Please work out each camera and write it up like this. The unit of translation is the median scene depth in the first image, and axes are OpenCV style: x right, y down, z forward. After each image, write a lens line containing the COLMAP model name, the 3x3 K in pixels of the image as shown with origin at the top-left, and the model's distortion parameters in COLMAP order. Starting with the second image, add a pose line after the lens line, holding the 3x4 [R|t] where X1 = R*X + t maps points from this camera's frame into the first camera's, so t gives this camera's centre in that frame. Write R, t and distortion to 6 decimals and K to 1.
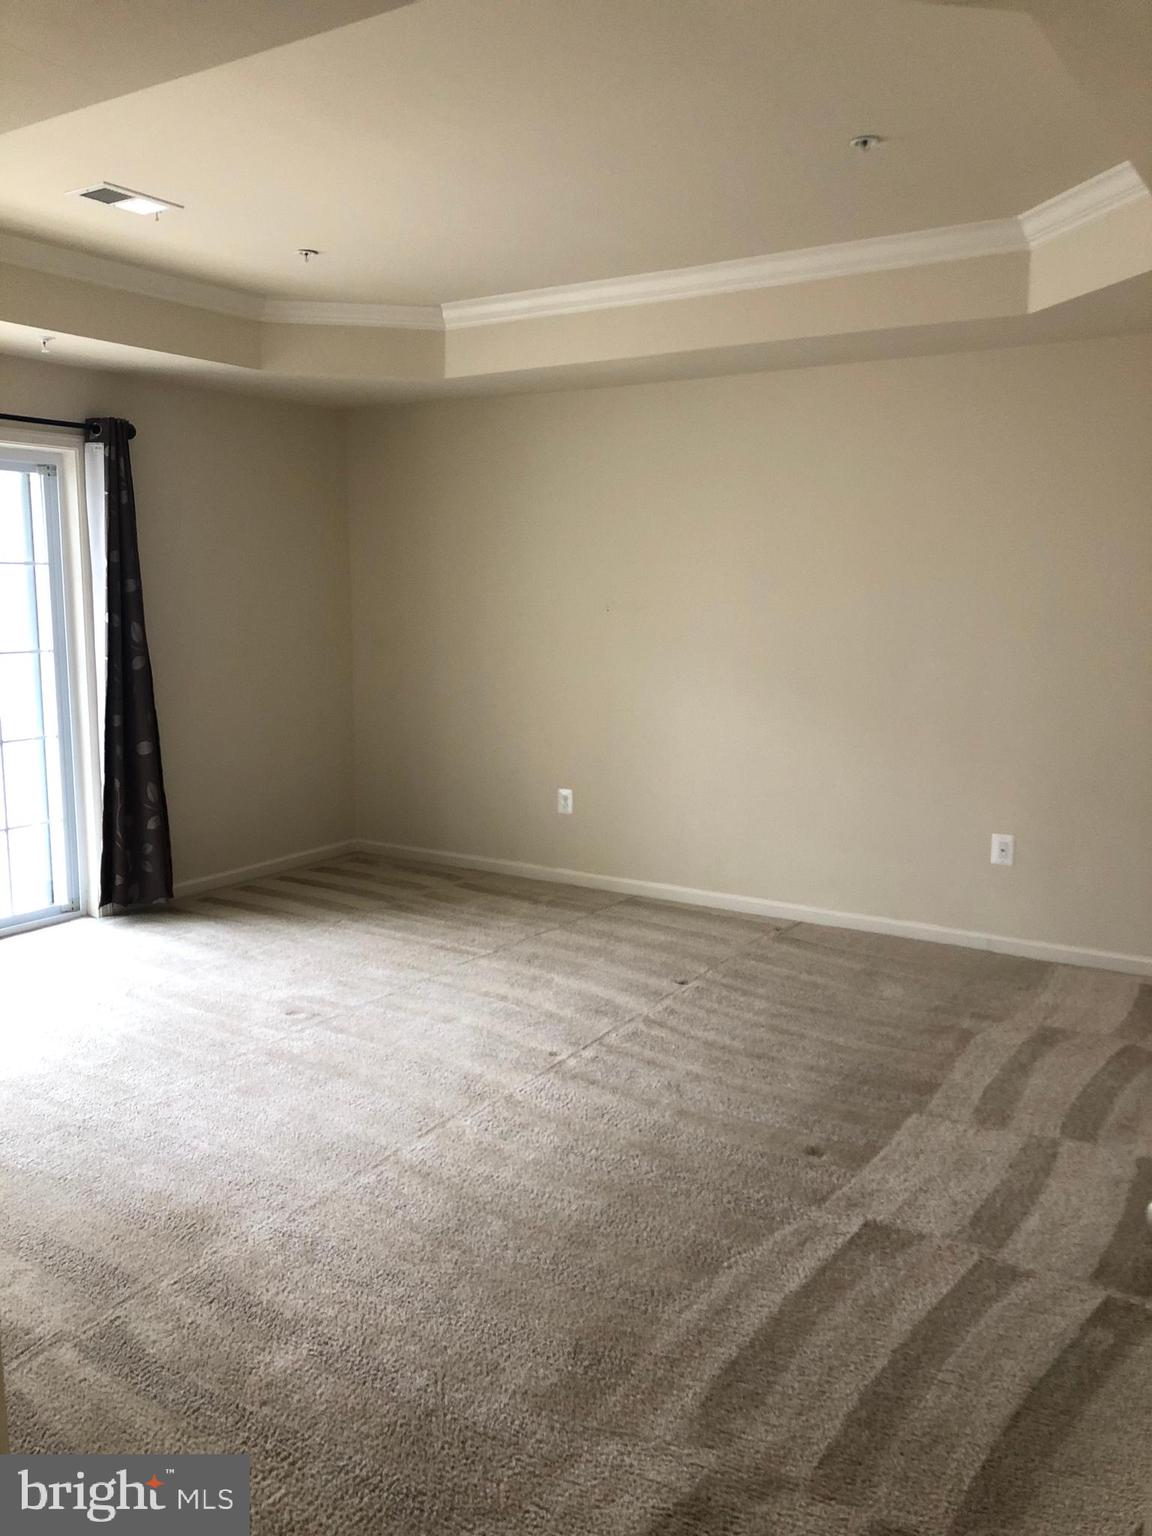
lens RADIAL K [[1256.8, 0, 576.0], [0, 1256.8, 768.0], [0, 0, 1]] dist [0.072504, -0.219107]
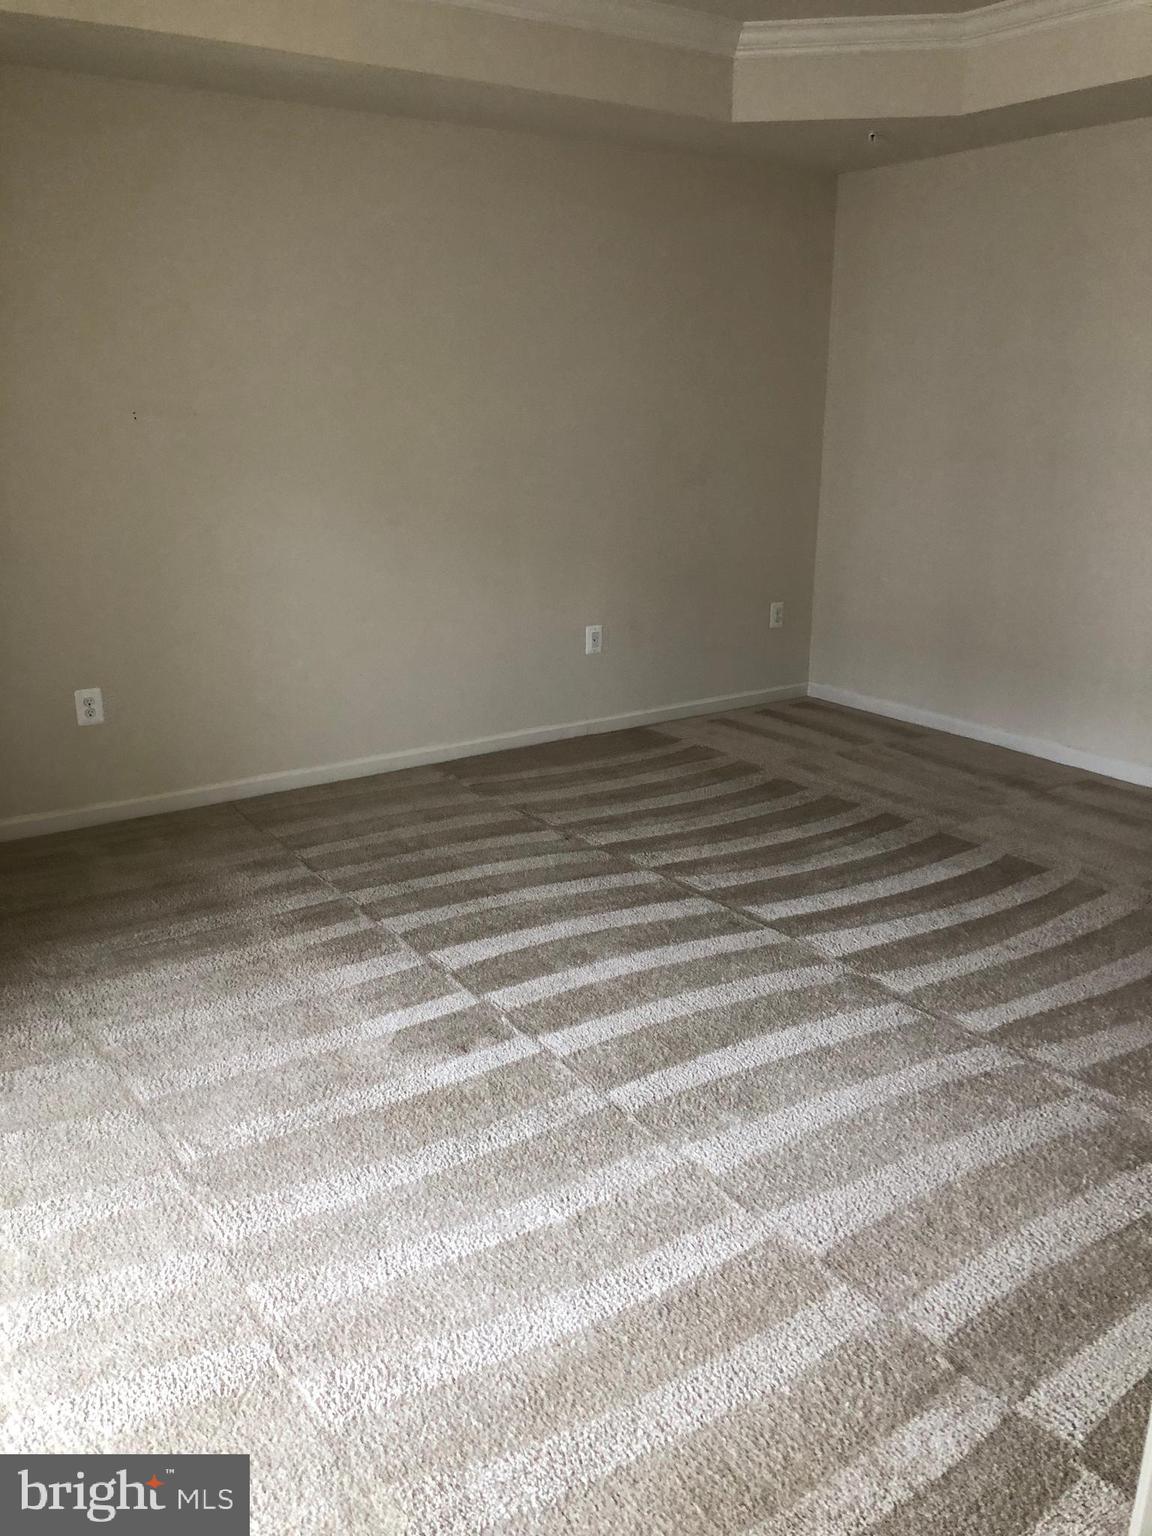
lens RADIAL K [[1256.8, 0, 576.0], [0, 1256.8, 768.0], [0, 0, 1]] dist [0.072504, -0.219107]
pose [[0.327602, -0.263458, 0.907341, -0.668231], [0.125975, 0.963941, 0.234408, -0.082683], [-0.936380, 0.037510, 0.348978, 0.643745]]
